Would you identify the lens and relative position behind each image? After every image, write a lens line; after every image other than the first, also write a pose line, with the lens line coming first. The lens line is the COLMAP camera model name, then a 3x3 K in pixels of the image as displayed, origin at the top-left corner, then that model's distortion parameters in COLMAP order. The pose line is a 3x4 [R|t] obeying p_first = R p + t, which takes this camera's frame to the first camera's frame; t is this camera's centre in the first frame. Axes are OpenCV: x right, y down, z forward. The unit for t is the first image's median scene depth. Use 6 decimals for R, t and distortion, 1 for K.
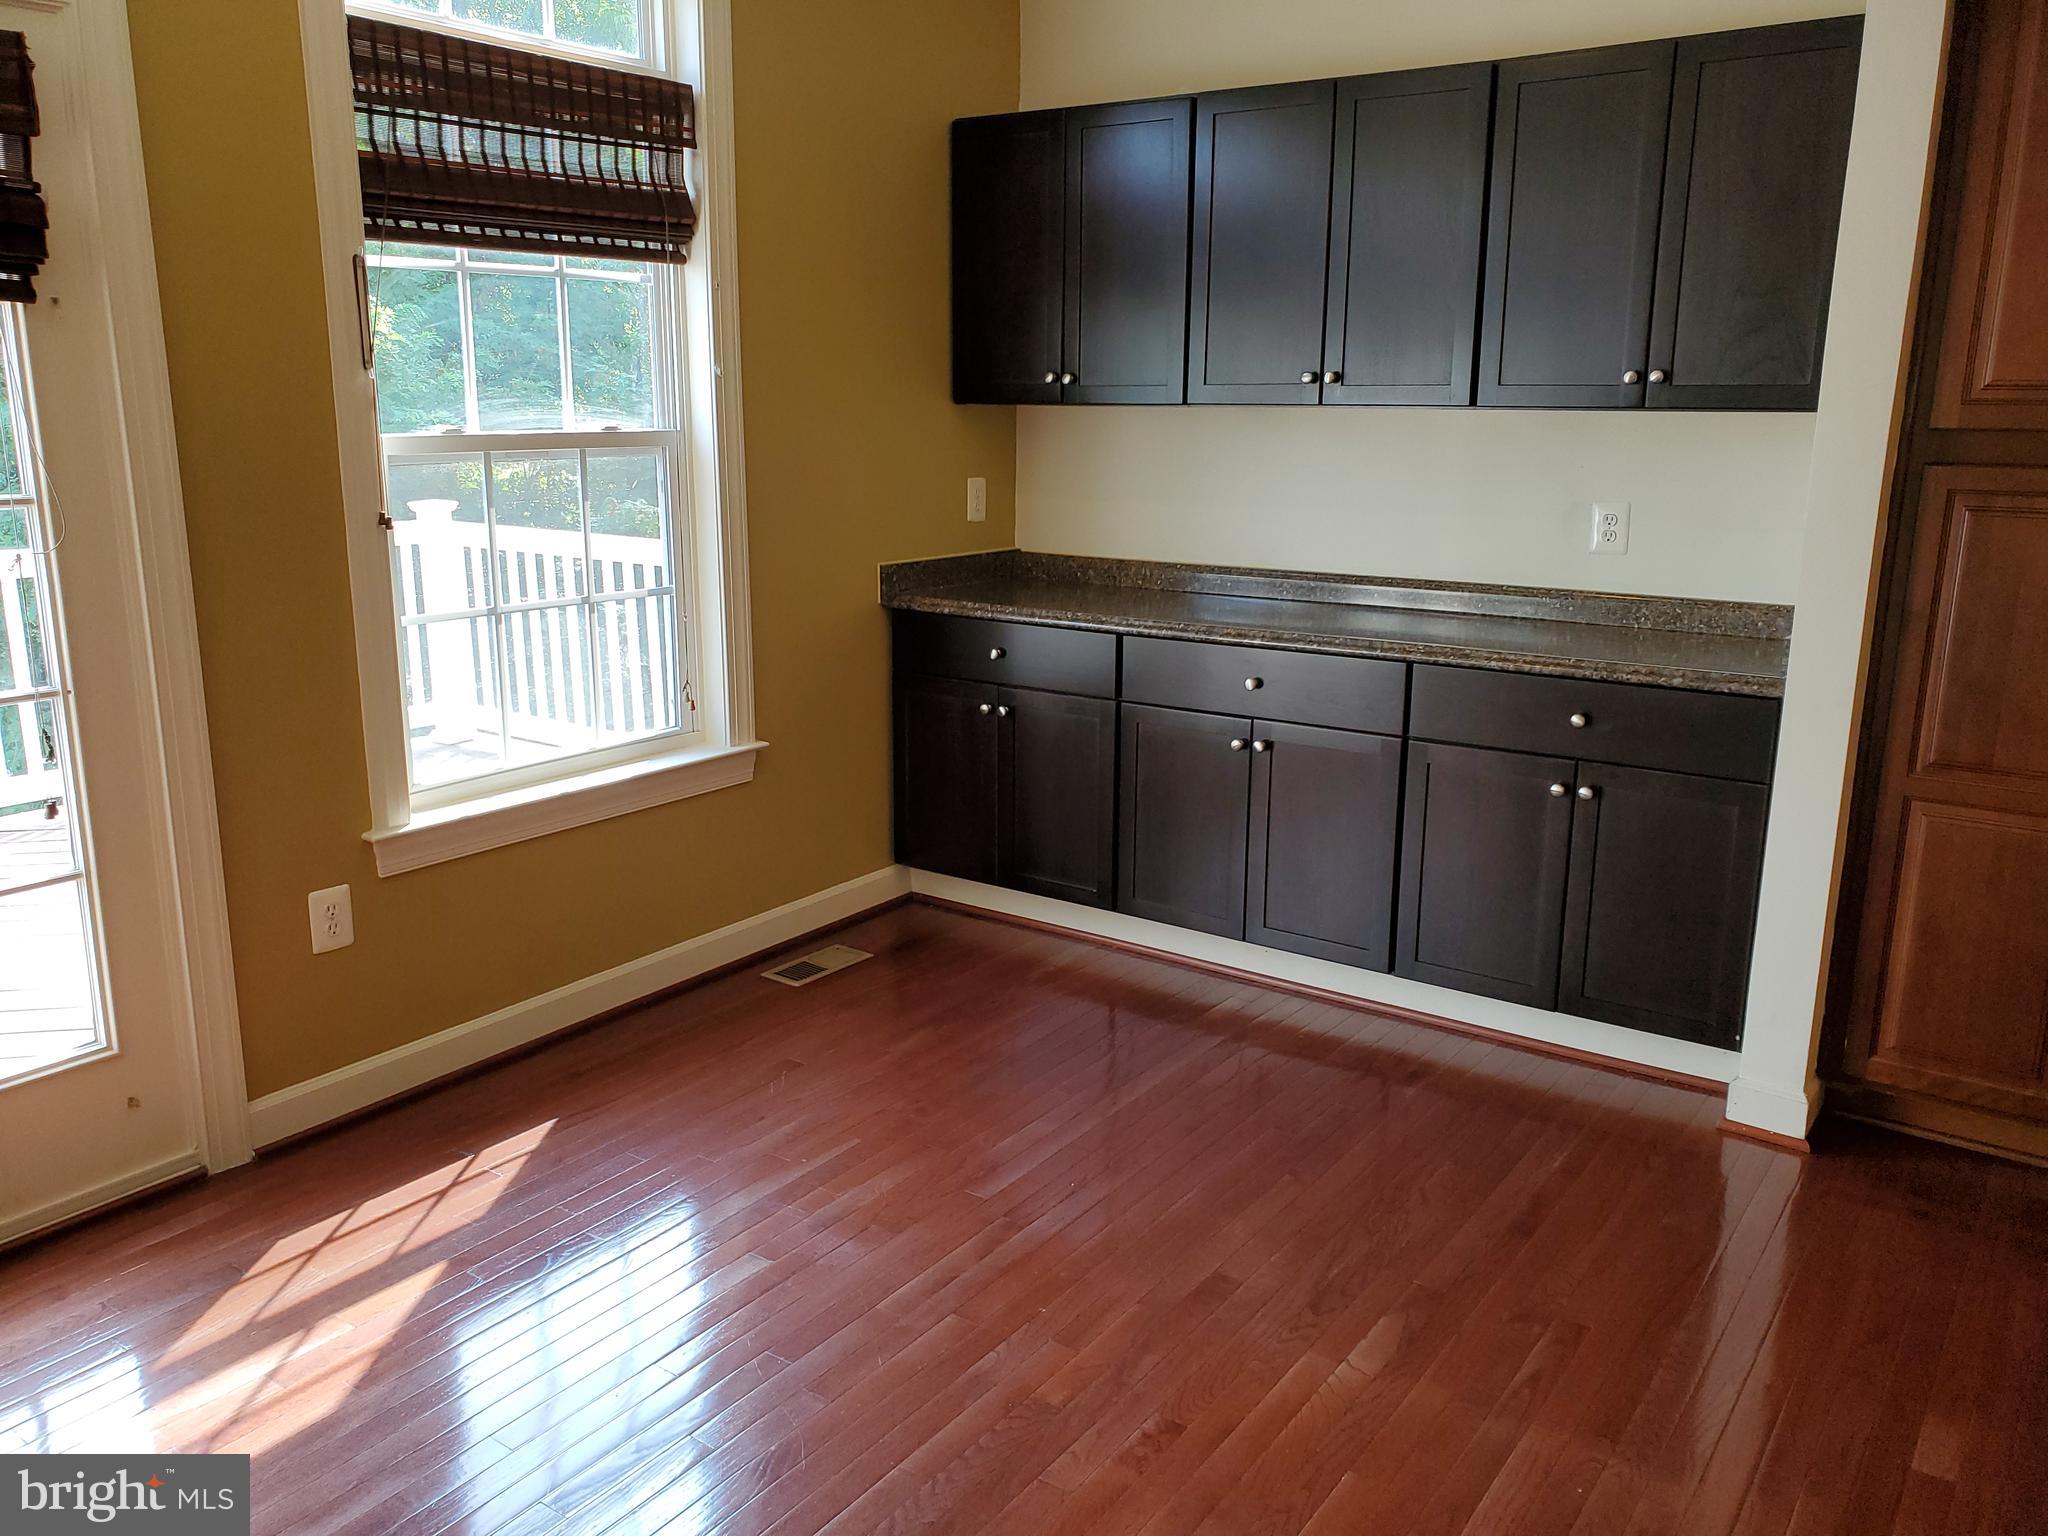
lens RADIAL K [[1610.1, 0, 1024.0], [0, 1610.1, 768.0], [0, 0, 1]] dist [0.024914, -0.006624]
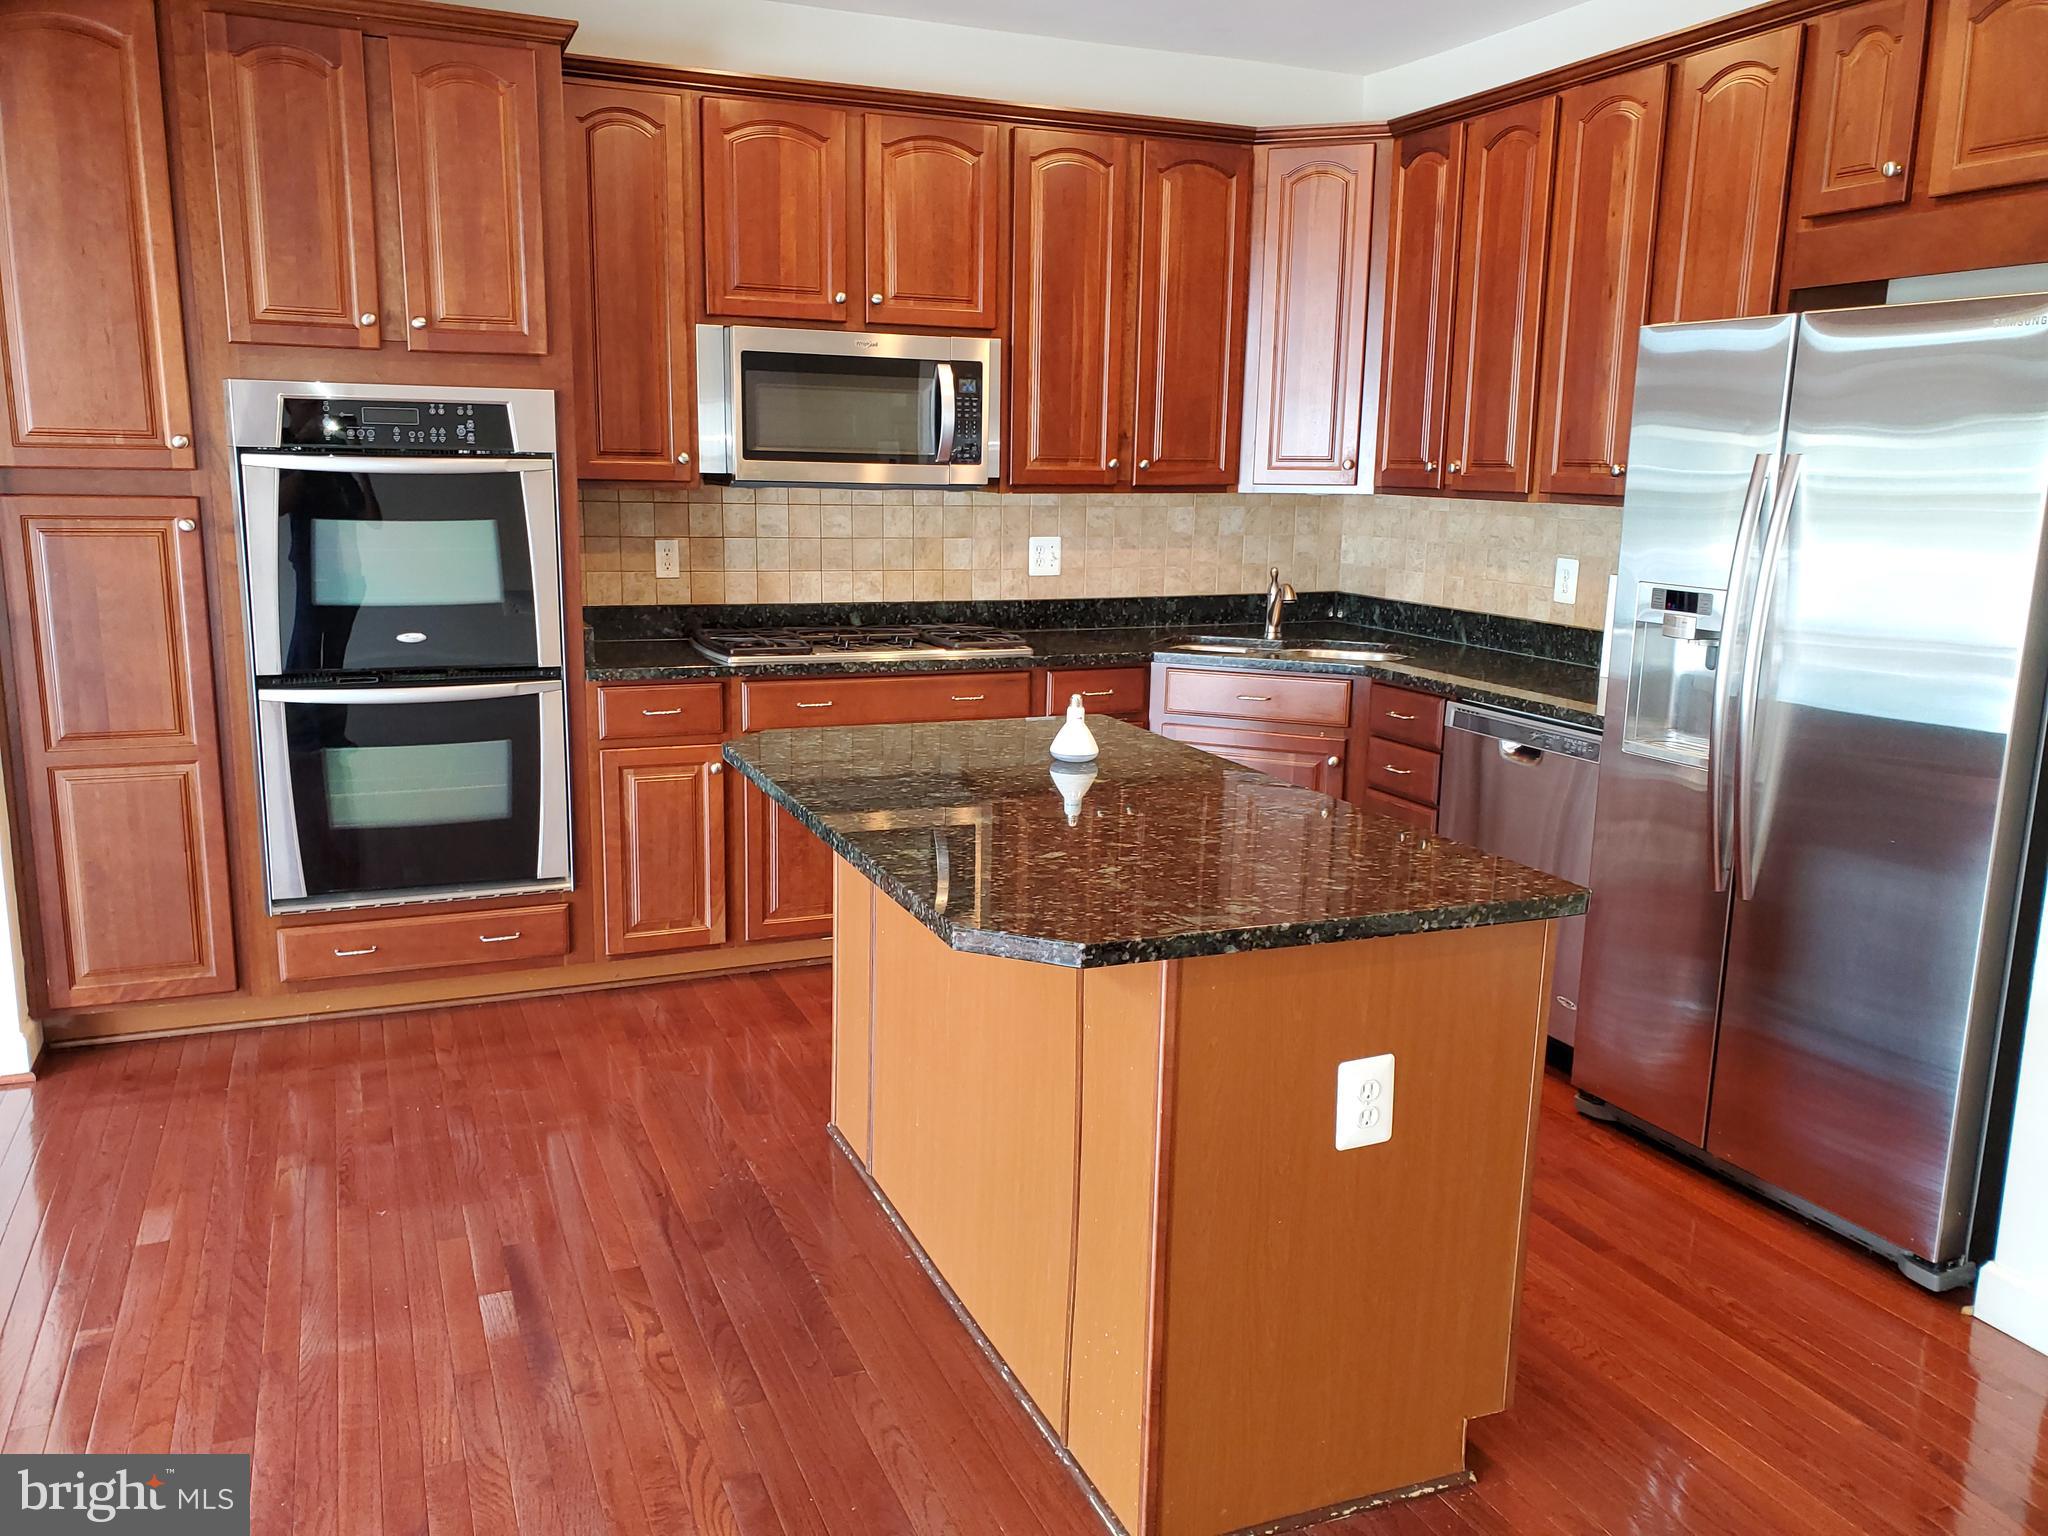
lens RADIAL K [[1610.1, 0, 1024.0], [0, 1610.1, 768.0], [0, 0, 1]] dist [0.024914, -0.006624]
pose [[0.530376, -0.166410, 0.831270, -0.077839], [0.187424, 0.979299, 0.076461, 0.061072], [-0.826785, 0.115247, 0.550586, -0.271235]]
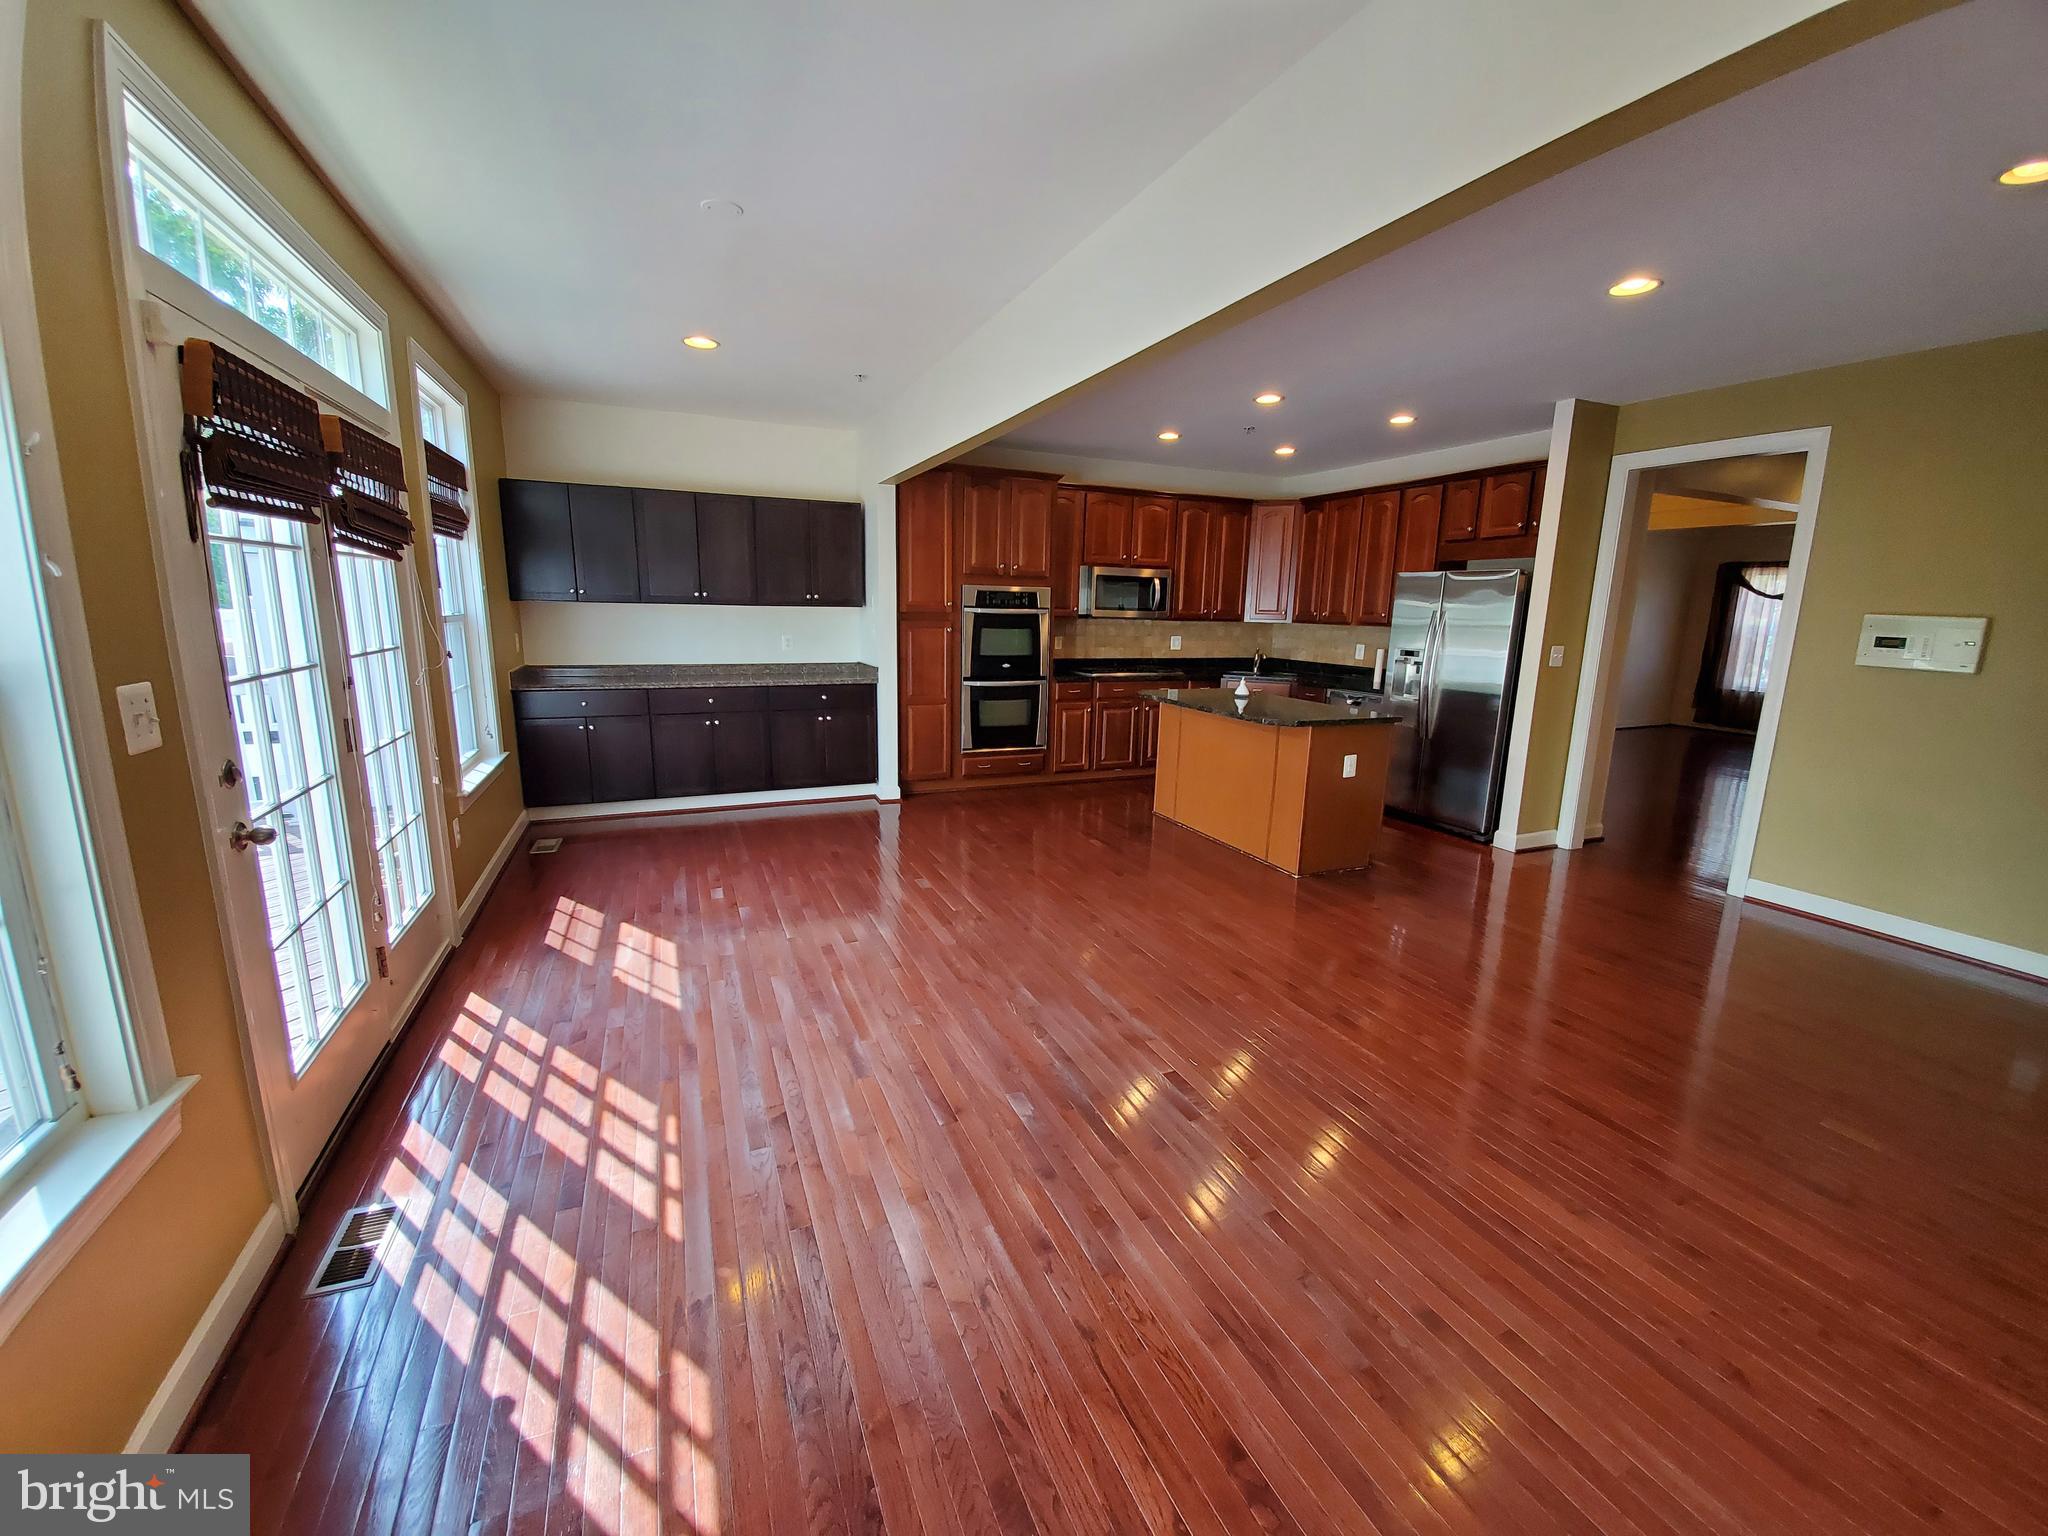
lens RADIAL K [[829.5, 0, 1024.0], [0, 829.5, 768.0], [0, 0, 1]] dist [-0.001576, -0.004928]
pose [[0.515360, -0.163906, 0.841154, -1.031591], [0.184393, 0.979757, 0.077939, 0.064207], [-0.836901, 0.114936, 0.535150, -0.298359]]
